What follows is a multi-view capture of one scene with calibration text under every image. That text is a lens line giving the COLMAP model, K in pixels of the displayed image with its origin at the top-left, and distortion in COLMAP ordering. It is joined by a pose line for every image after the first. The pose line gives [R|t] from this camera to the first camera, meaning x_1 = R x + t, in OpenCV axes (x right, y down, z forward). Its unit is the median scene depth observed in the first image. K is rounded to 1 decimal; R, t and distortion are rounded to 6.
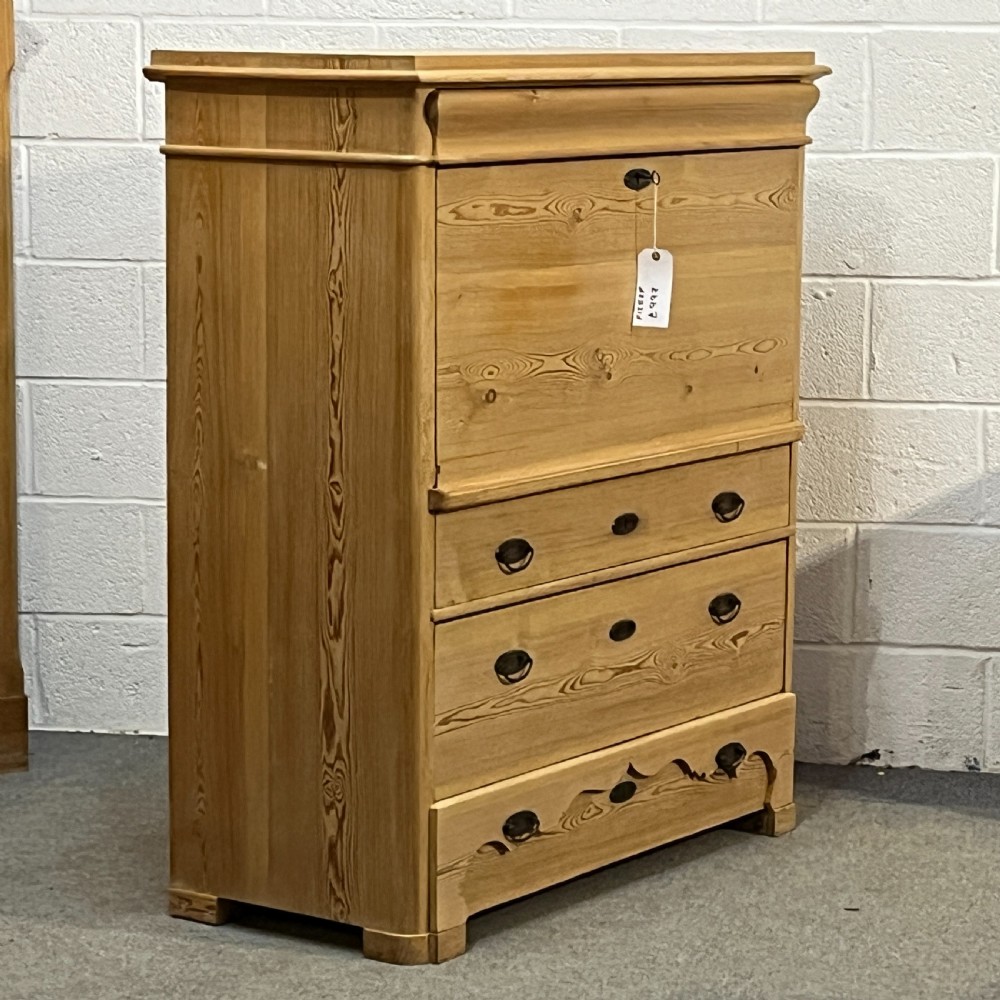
lens RADIAL K [[3258.7, 0, 500.0], [0, 3258.7, 500.0], [0, 0, 1]] dist [0.191452, -0.591987]
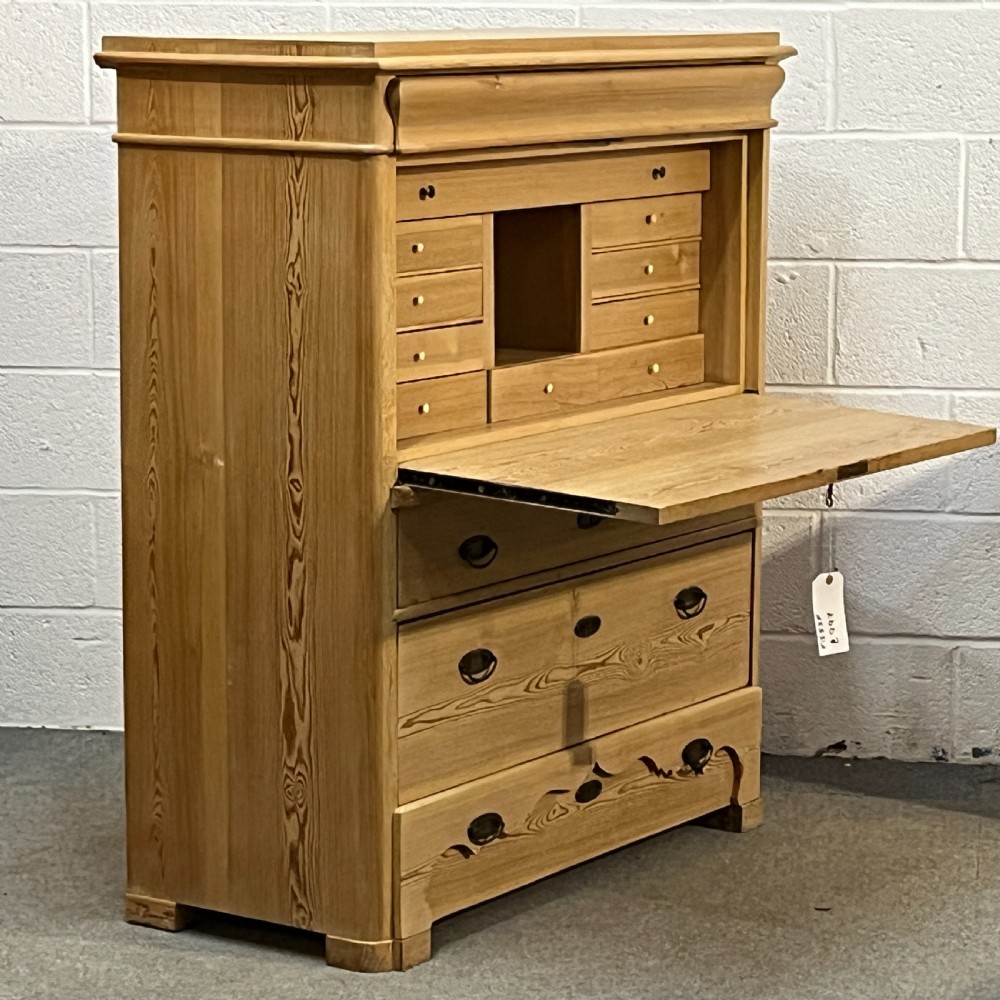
lens RADIAL K [[3258.5, 0, 467.9], [0, 3258.5, 498.0], [0, 0, 1]] dist [0.220479, -1.168905]
pose [[0.999941, -0.006252, 0.008898, -0.005973], [0.006156, 0.999923, 0.010780, -0.008191], [-0.008965, -0.010725, 0.999902, 0.019159]]
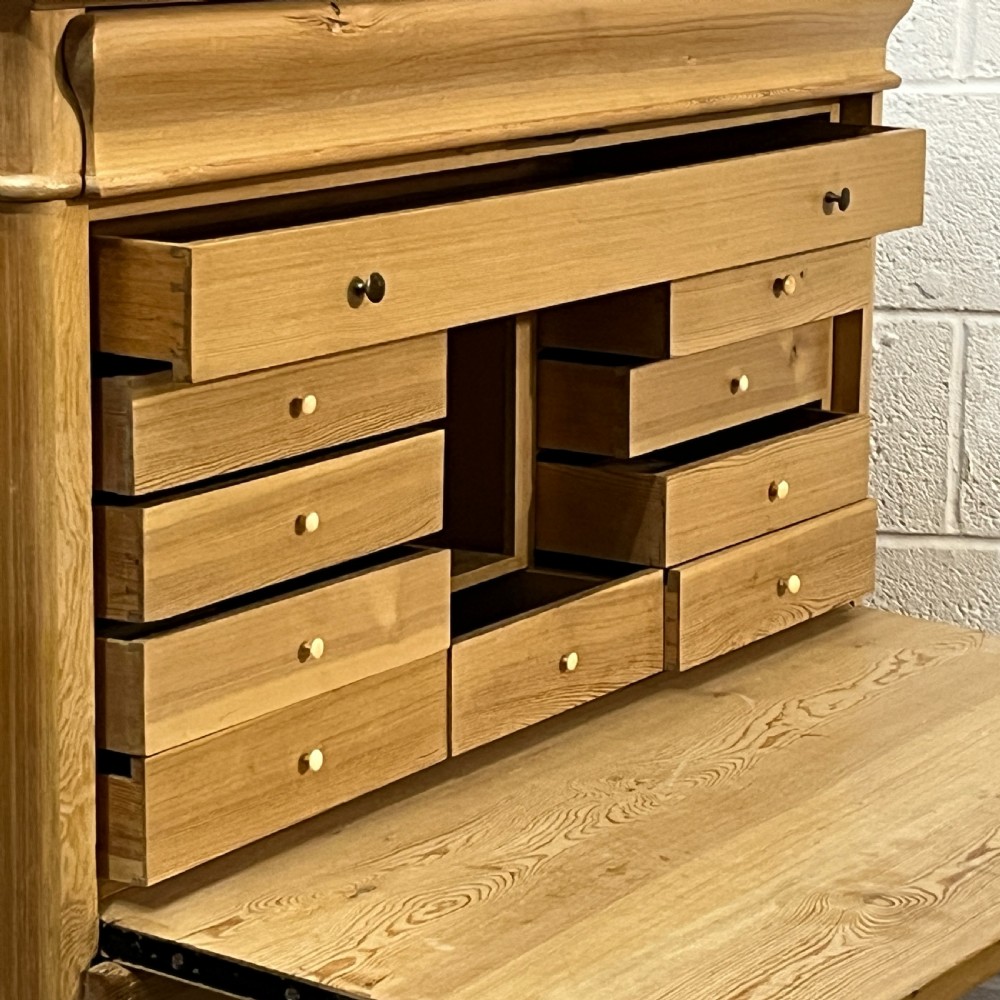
lens RADIAL K [[3258.5, 0, 467.9], [0, 3258.5, 498.0], [0, 0, 1]] dist [0.220479, -1.168905]
pose [[0.999053, -0.004107, 0.043307, 0.007630], [0.001578, 0.998300, 0.058262, -0.069966], [-0.043473, -0.058138, 0.997362, 0.464444]]
